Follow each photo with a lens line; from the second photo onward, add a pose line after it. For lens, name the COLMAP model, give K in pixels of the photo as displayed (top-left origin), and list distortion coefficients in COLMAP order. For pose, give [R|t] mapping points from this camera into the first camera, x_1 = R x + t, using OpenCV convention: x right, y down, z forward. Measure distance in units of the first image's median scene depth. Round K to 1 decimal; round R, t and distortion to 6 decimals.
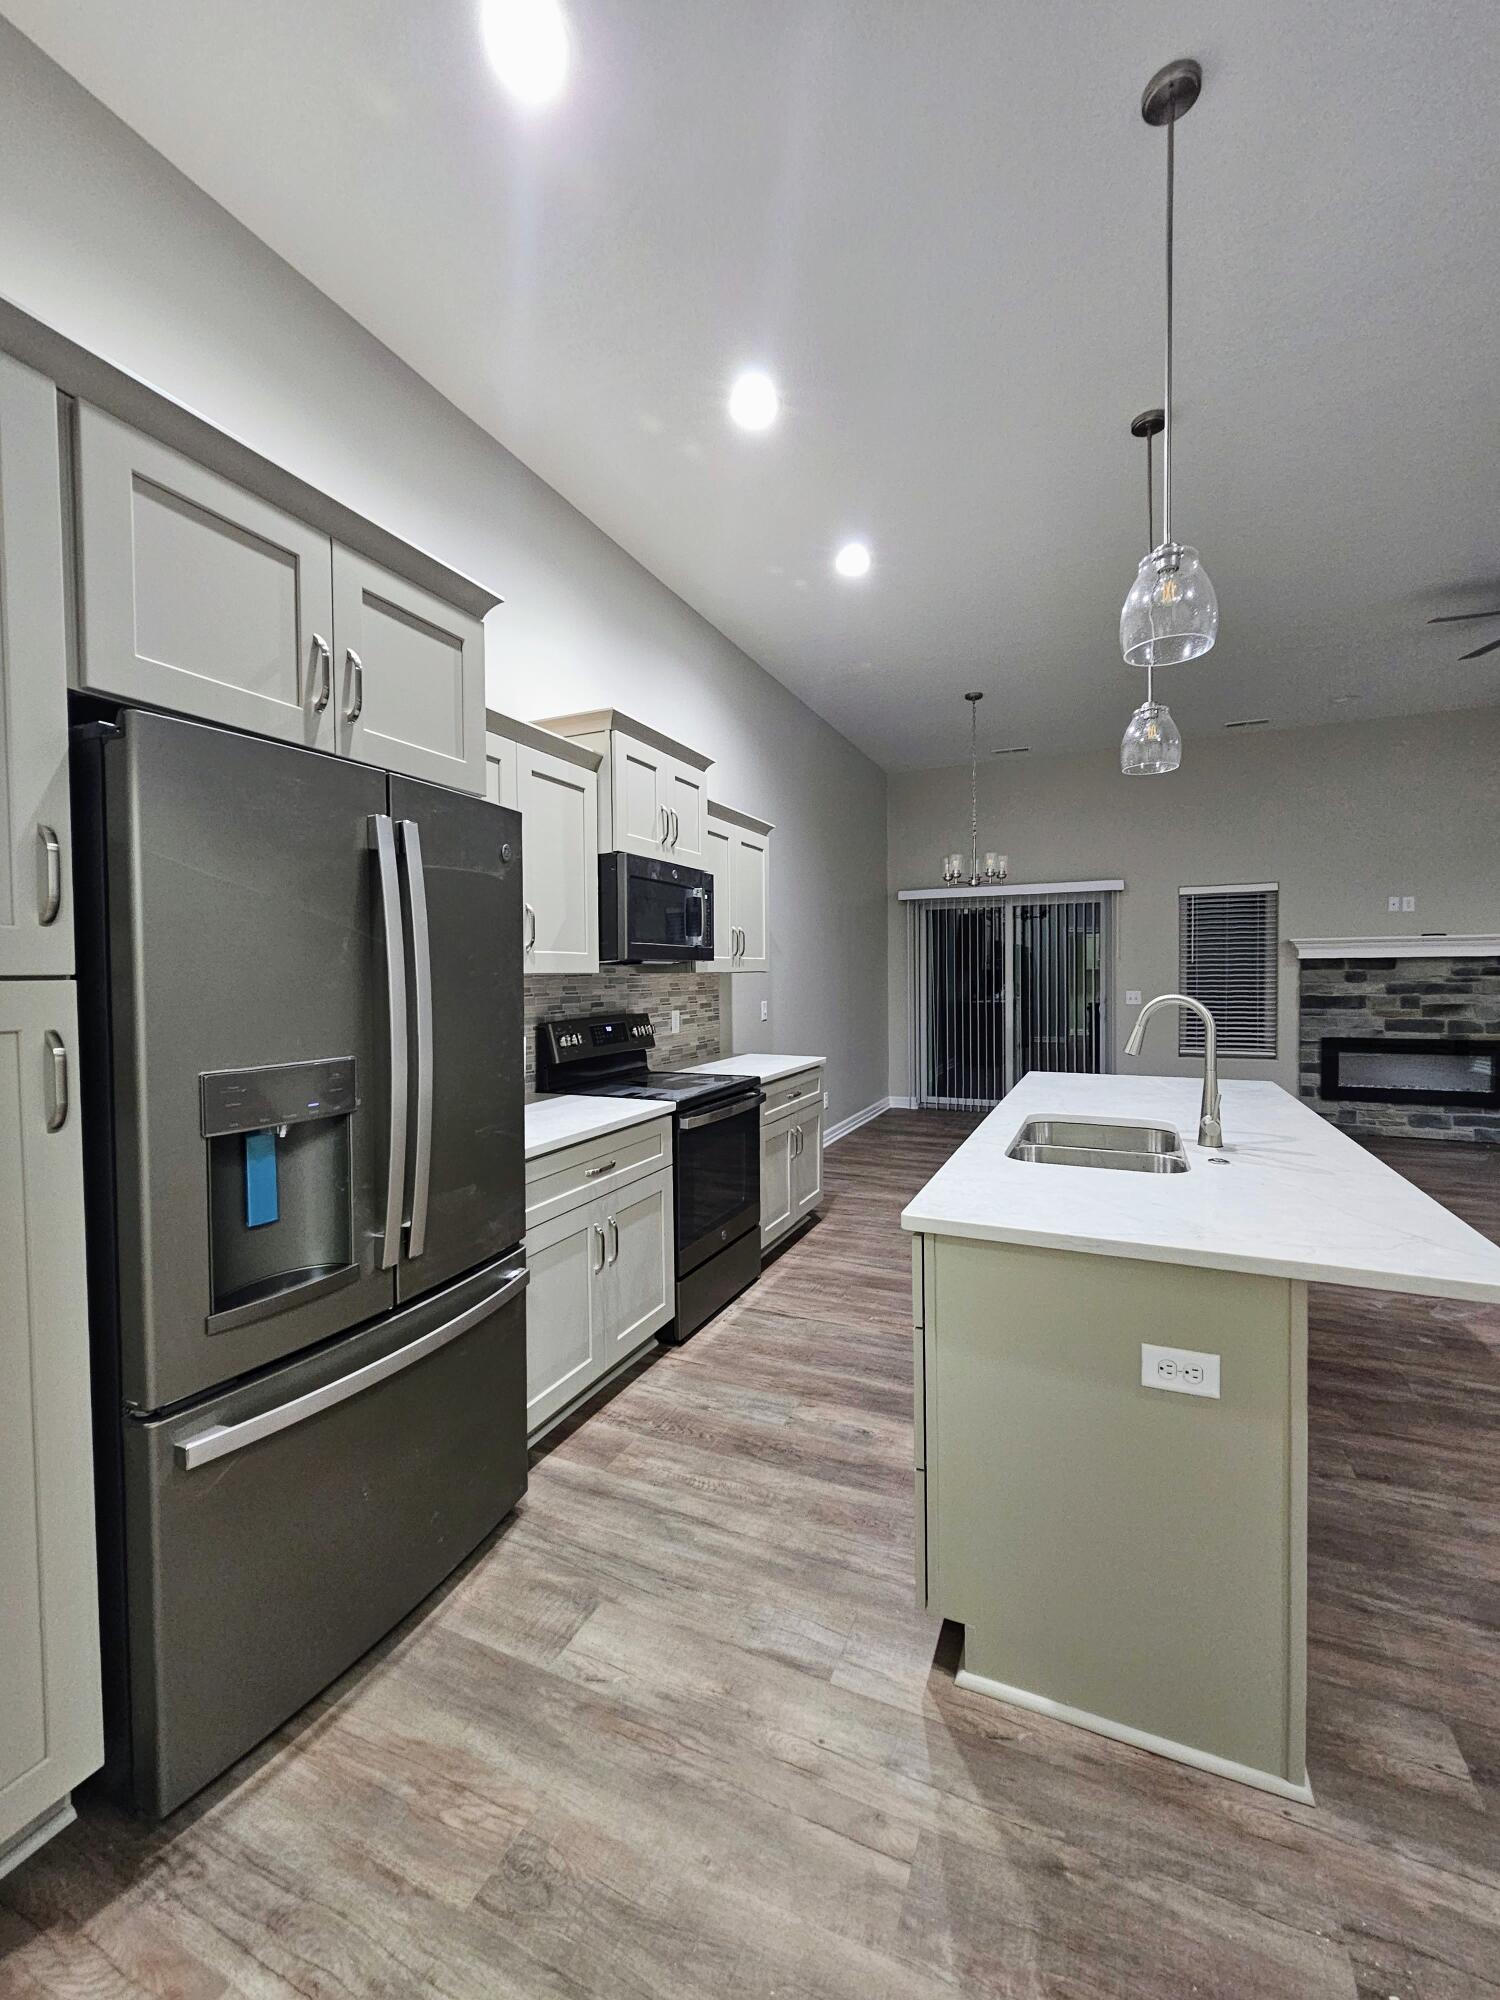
lens RADIAL K [[820.2, 0, 743.5], [0, 820.2, 994.8], [0, 0, 1]] dist [-0.002760, -0.000680]
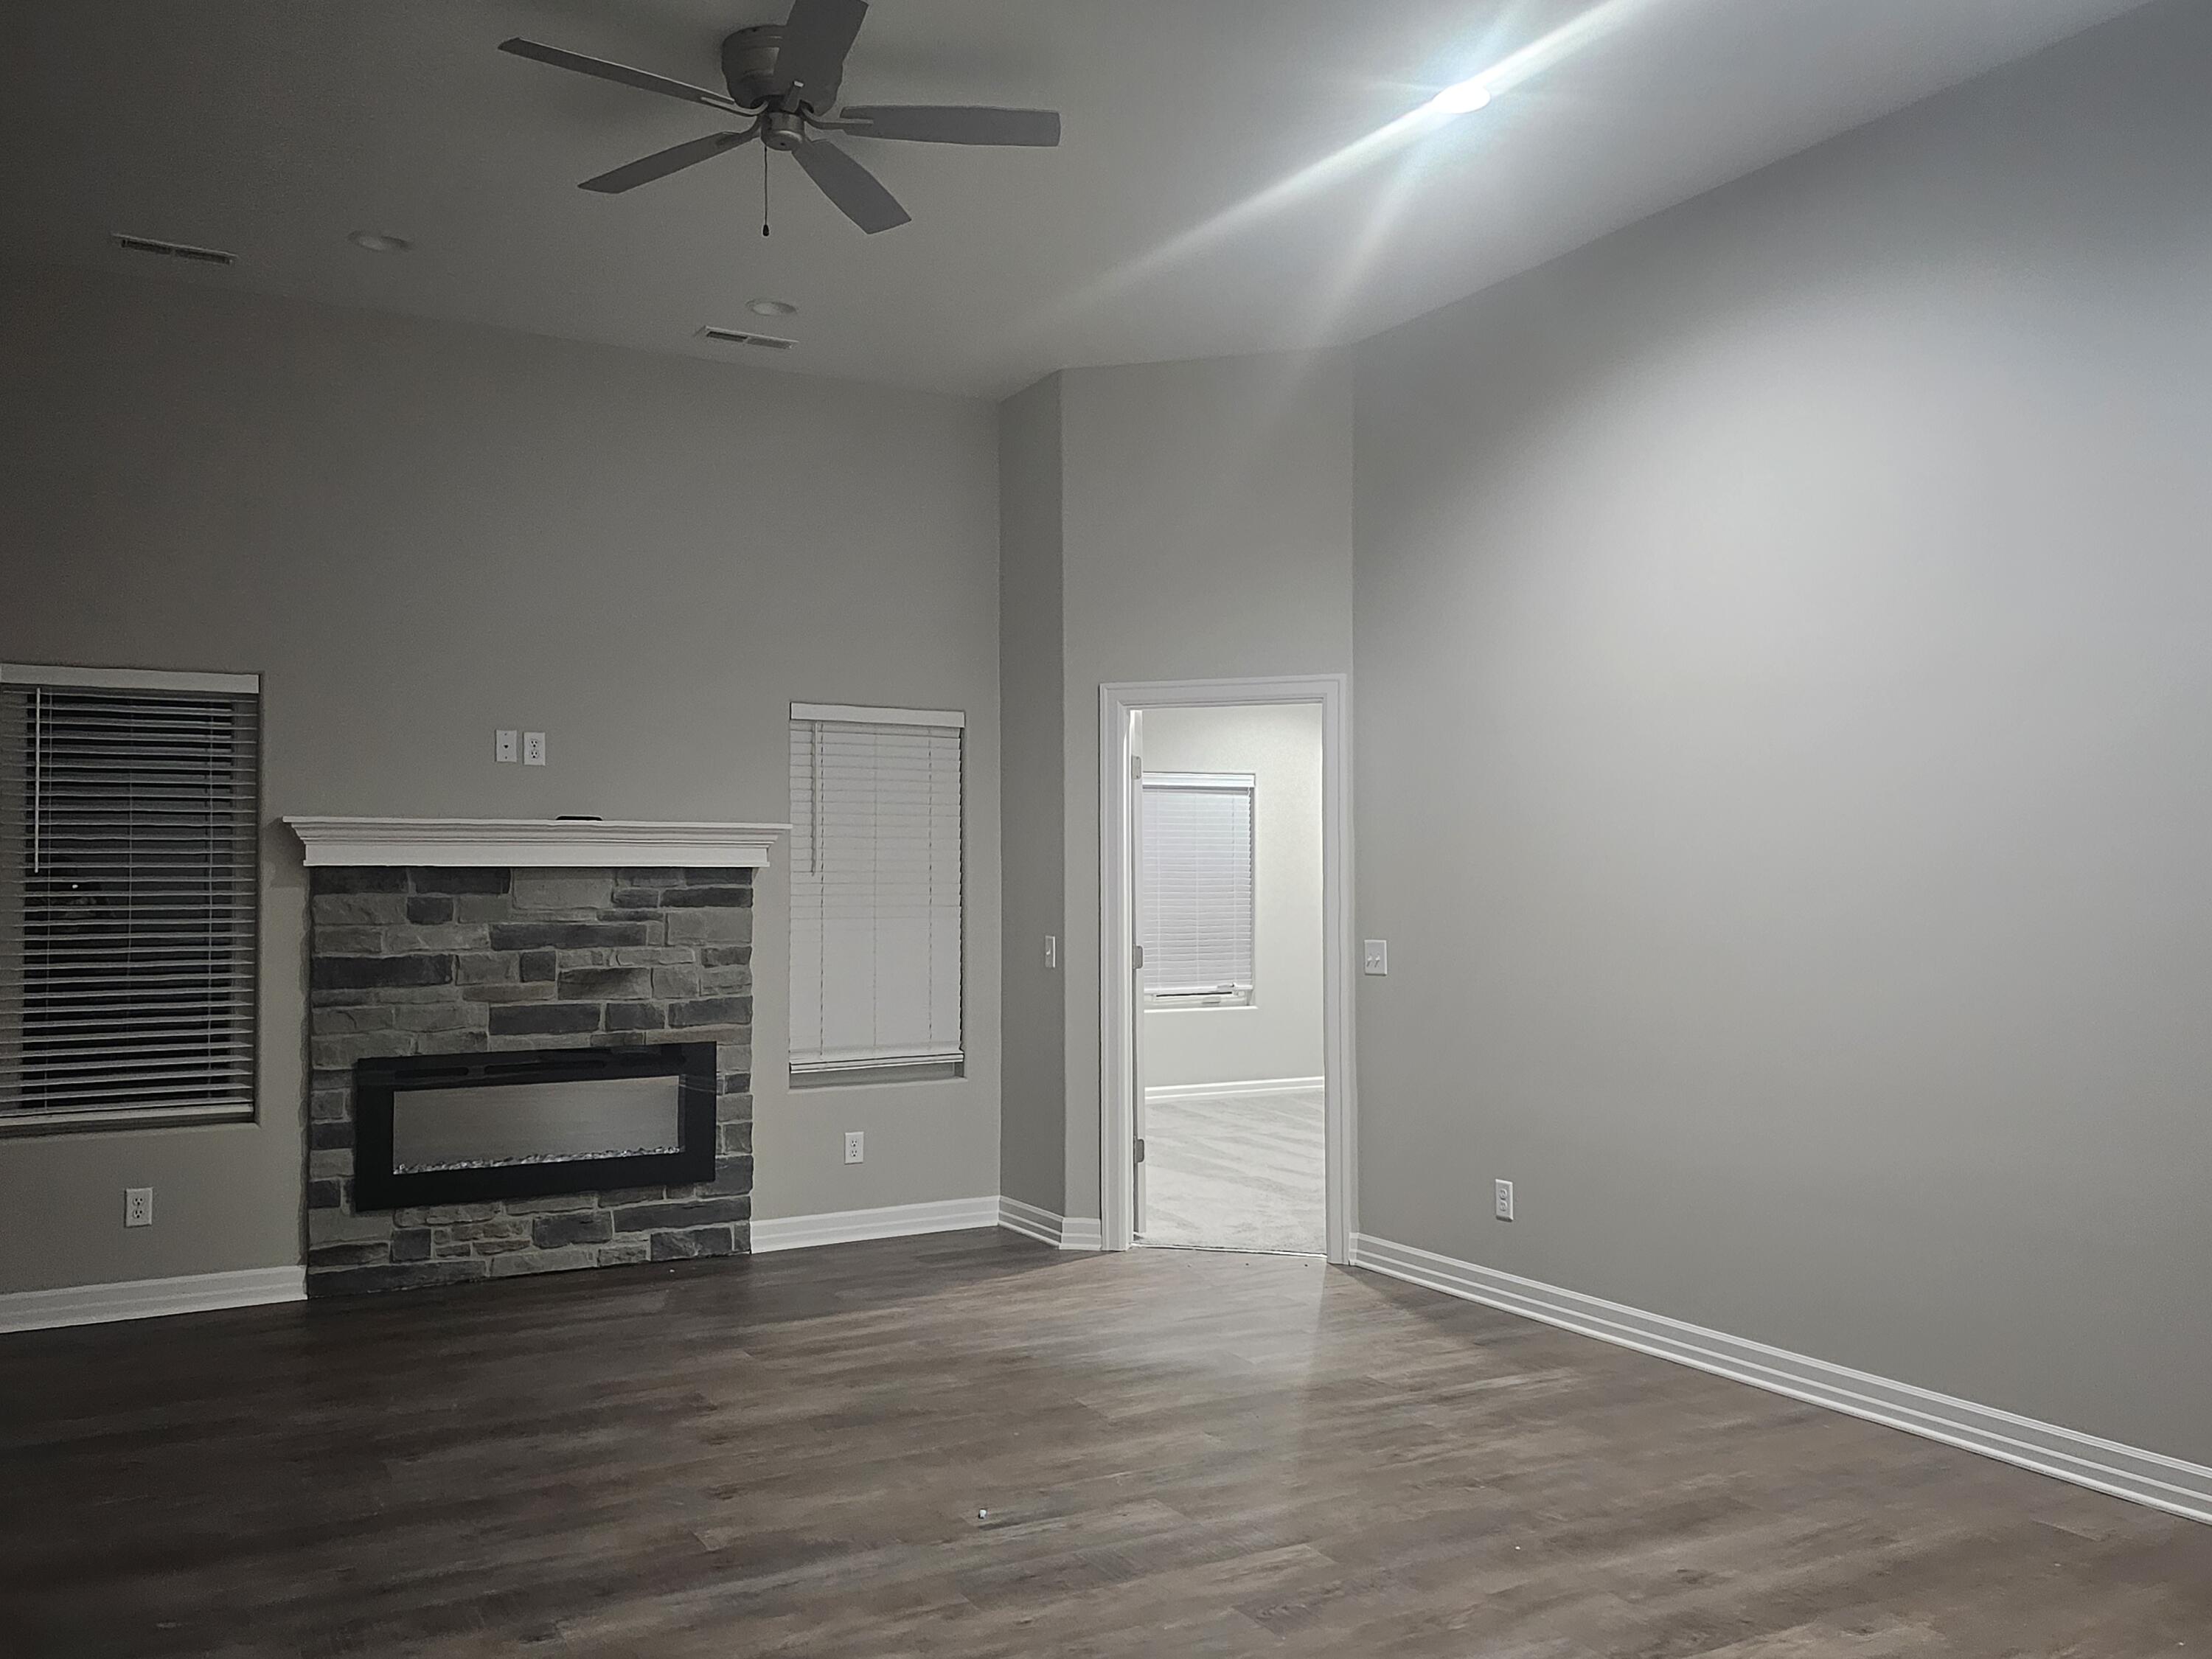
lens RADIAL K [[1802.2, 0, 1106.0], [0, 1802.2, 829.5], [0, 0, 1]] dist [0.083614, -0.091441]
pose [[0.602152, 0.033445, 0.797681, 0.441438], [0.022640, 0.998005, -0.058935, -0.001022], [-0.798060, 0.053547, 0.600193, 0.320650]]
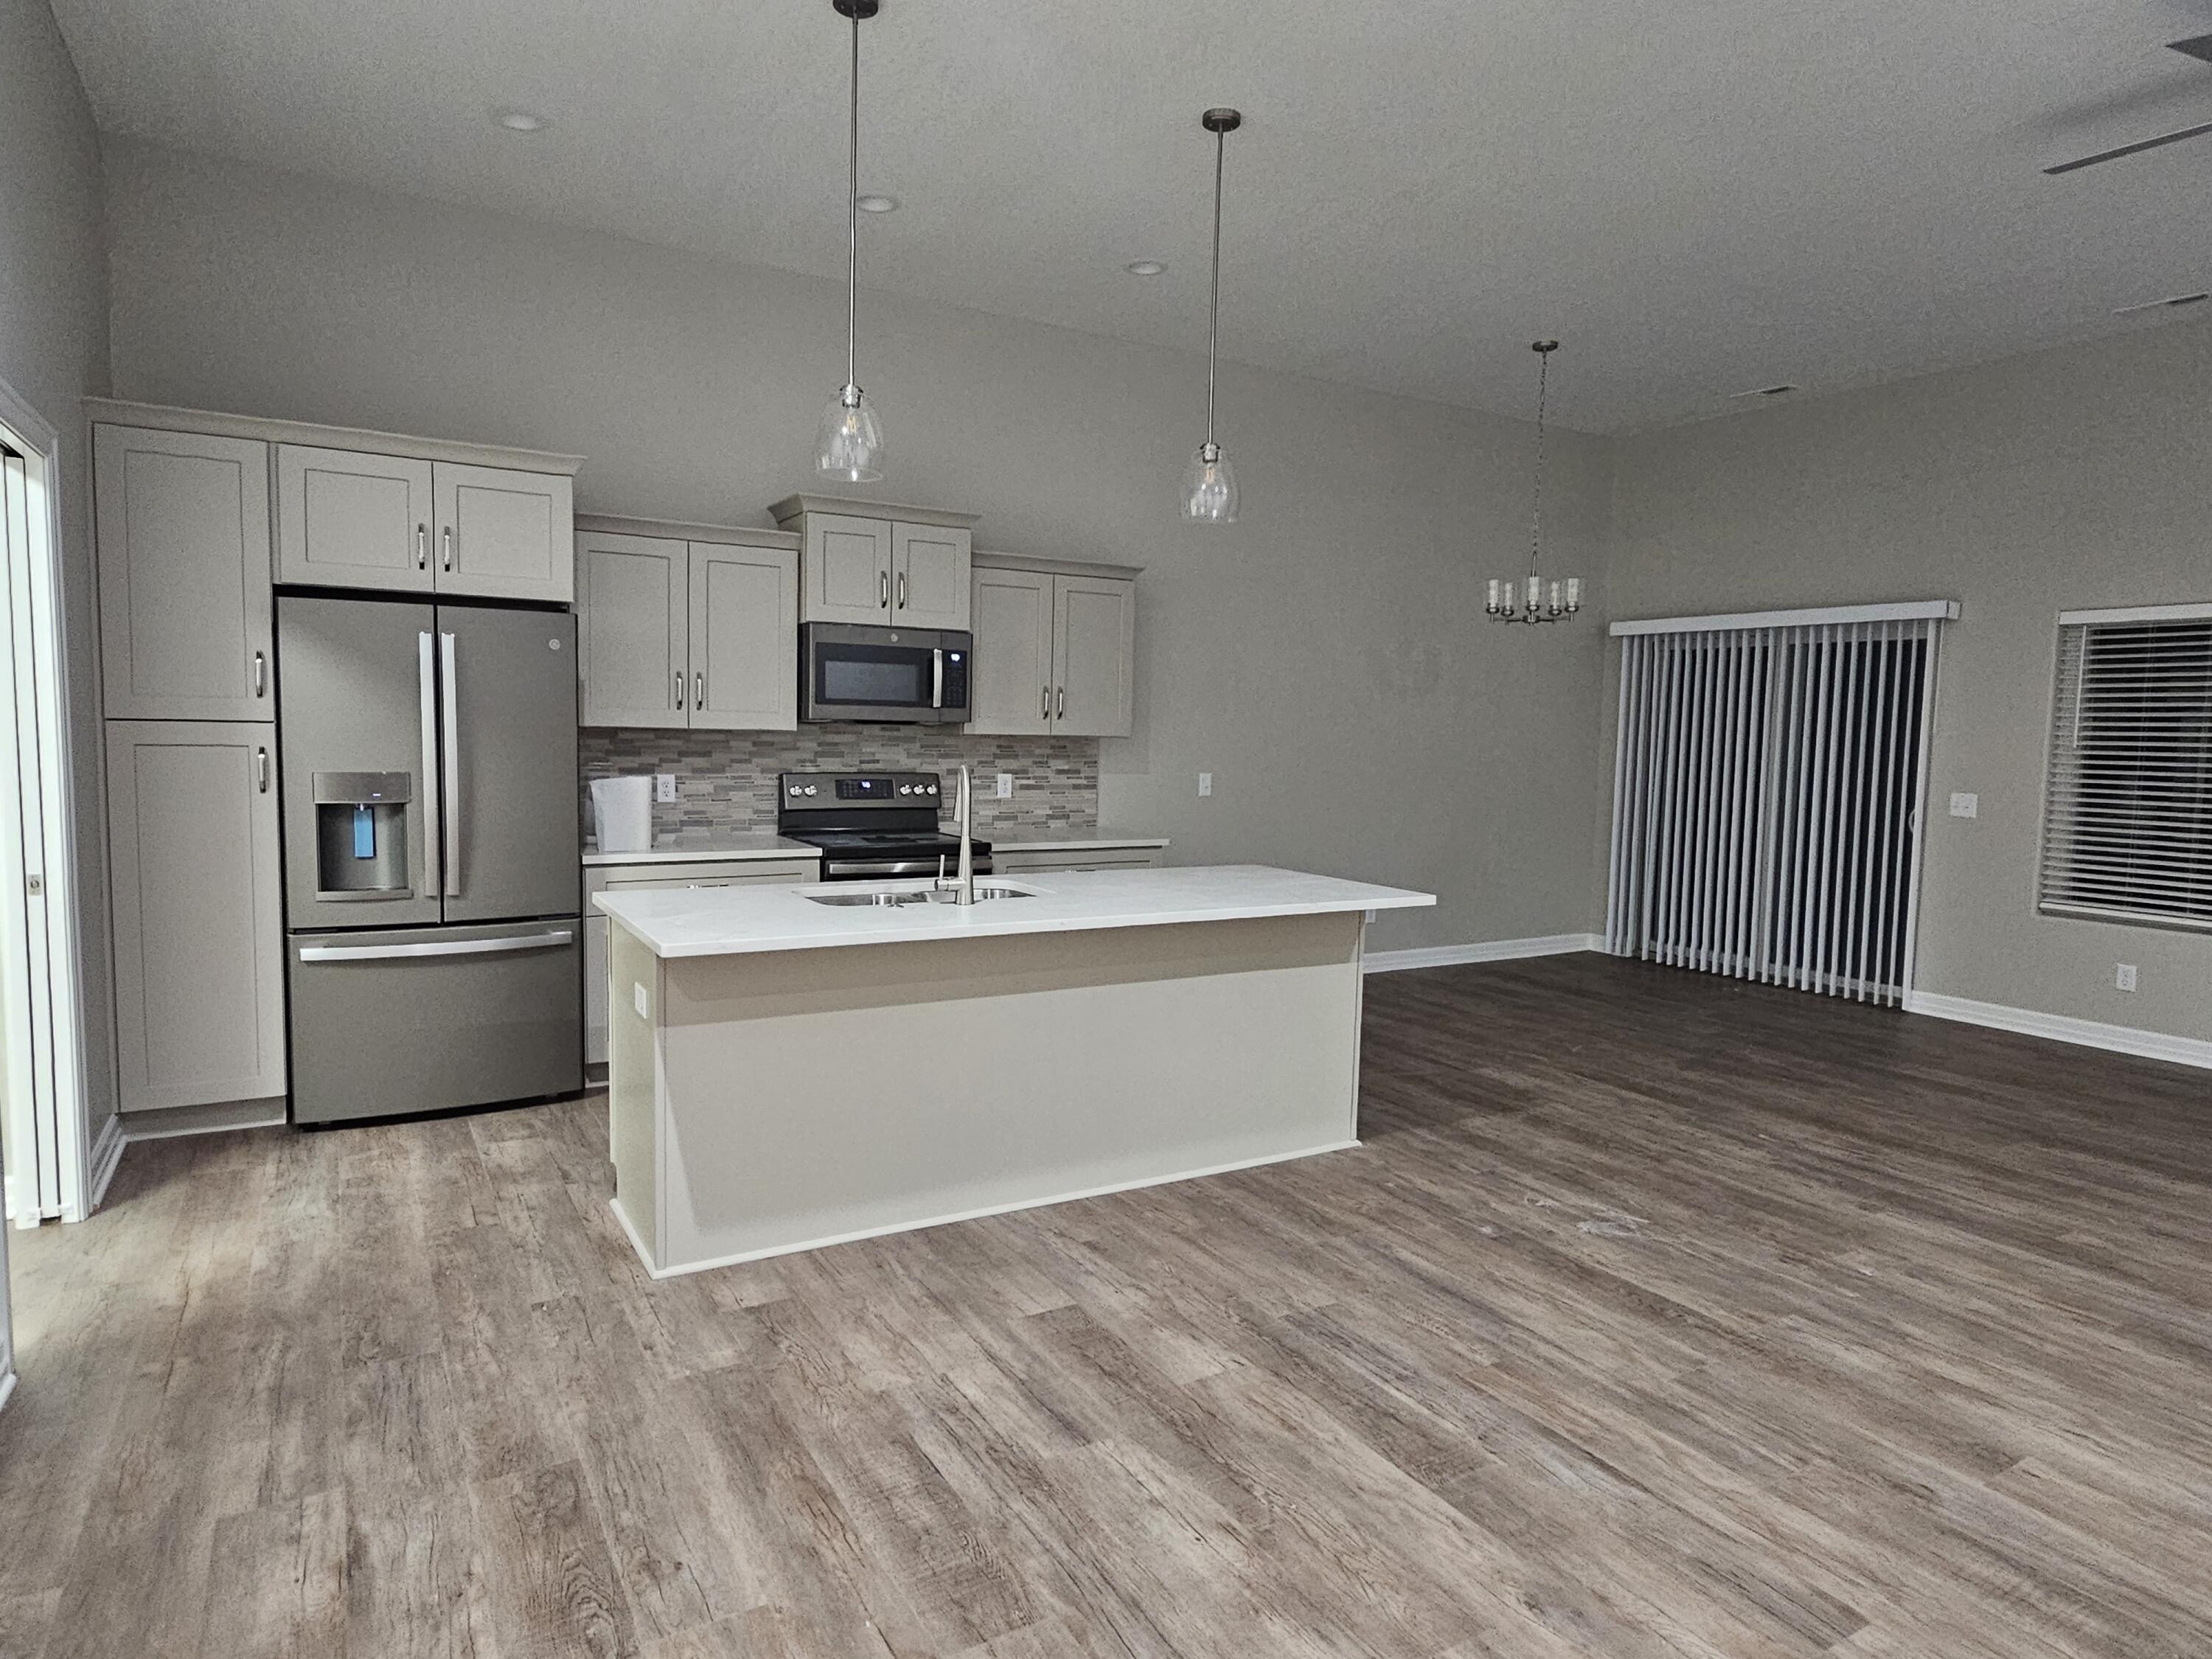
lens RADIAL K [[1286.8, 0, 1091.0], [0, 1286.8, 834.7], [0, 0, 1]] dist [-0.000468, -0.001914]
pose [[0.816620, 0.076134, -0.572133, 1.178292], [-0.045747, 0.996681, 0.067334, -0.021447], [0.575360, -0.028813, 0.817392, -0.213944]]
